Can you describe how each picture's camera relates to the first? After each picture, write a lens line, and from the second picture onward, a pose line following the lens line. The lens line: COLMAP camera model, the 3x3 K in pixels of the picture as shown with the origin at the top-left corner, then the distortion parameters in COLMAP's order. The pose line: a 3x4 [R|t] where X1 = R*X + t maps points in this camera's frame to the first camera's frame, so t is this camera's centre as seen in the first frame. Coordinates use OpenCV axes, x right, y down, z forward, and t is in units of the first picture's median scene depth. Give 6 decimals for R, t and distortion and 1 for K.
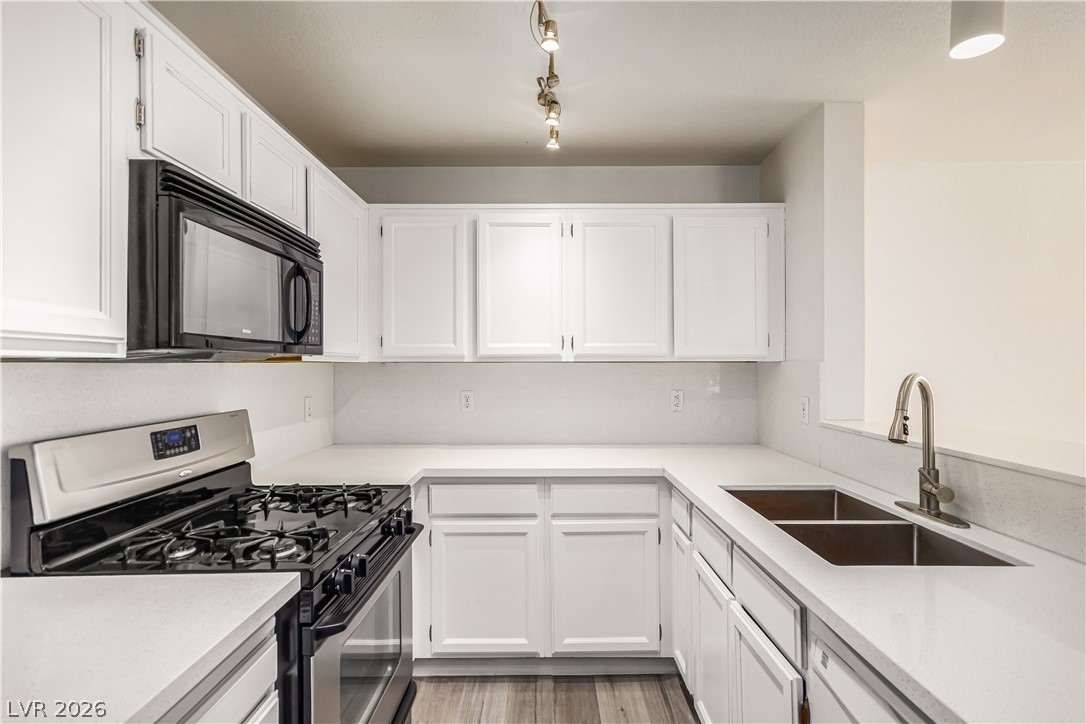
lens RADIAL K [[510.3, 0, 543.5], [0, 510.3, 362.4], [0, 0, 1]] dist [0.009220, 0.000972]
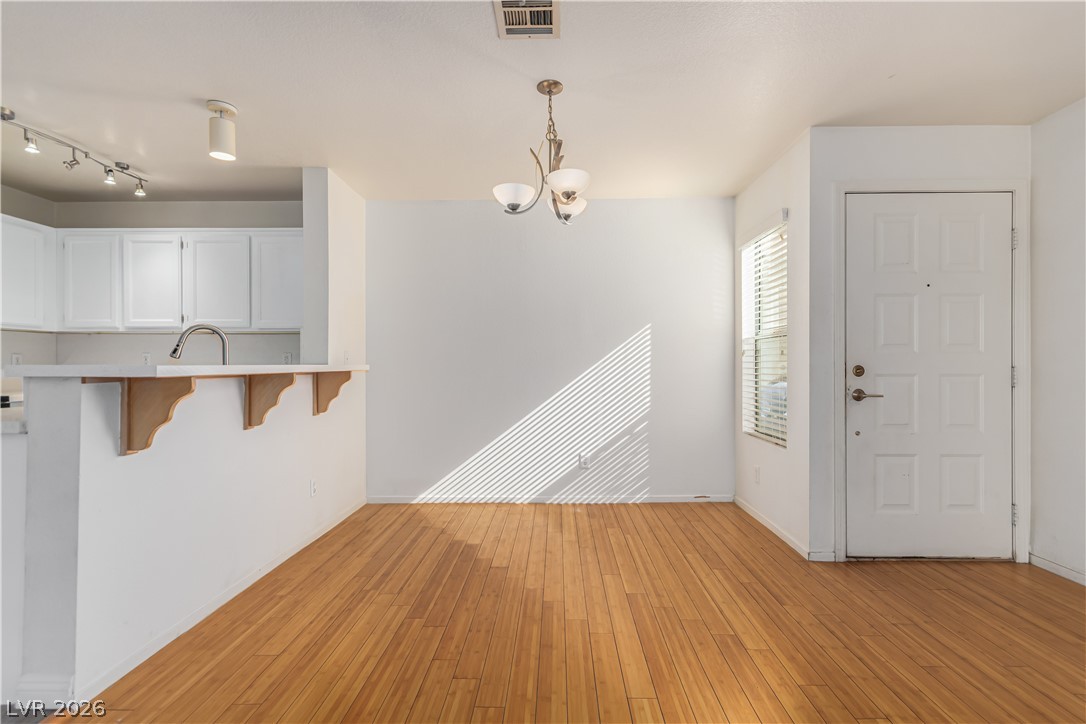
lens RADIAL K [[510.3, 0, 552.3], [0, 510.3, 364.4], [0, 0, 1]] dist [0.009220, 0.000972]
pose [[0.999723, 0.001224, -0.023486, 1.191919], [-0.001196, 0.999999, 0.001211, 0.095426], [0.023487, -0.001182, 0.999723, -0.512450]]
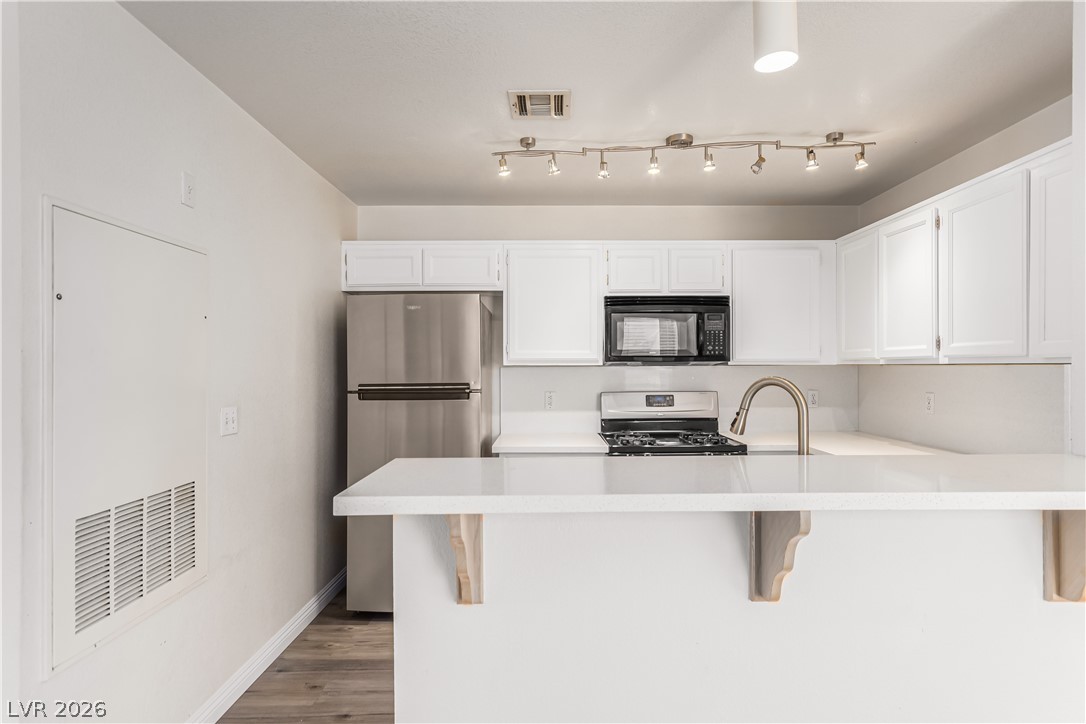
lens RADIAL K [[583.7, 0, 535.3], [0, 583.7, 369.5], [0, 0, 1]] dist [0.003962, 0.000082]
pose [[-0.013755, 0.005935, -0.999888, 1.127798], [0.007407, 0.999956, 0.005834, -0.002971], [0.999878, -0.007326, -0.013798, 0.281598]]
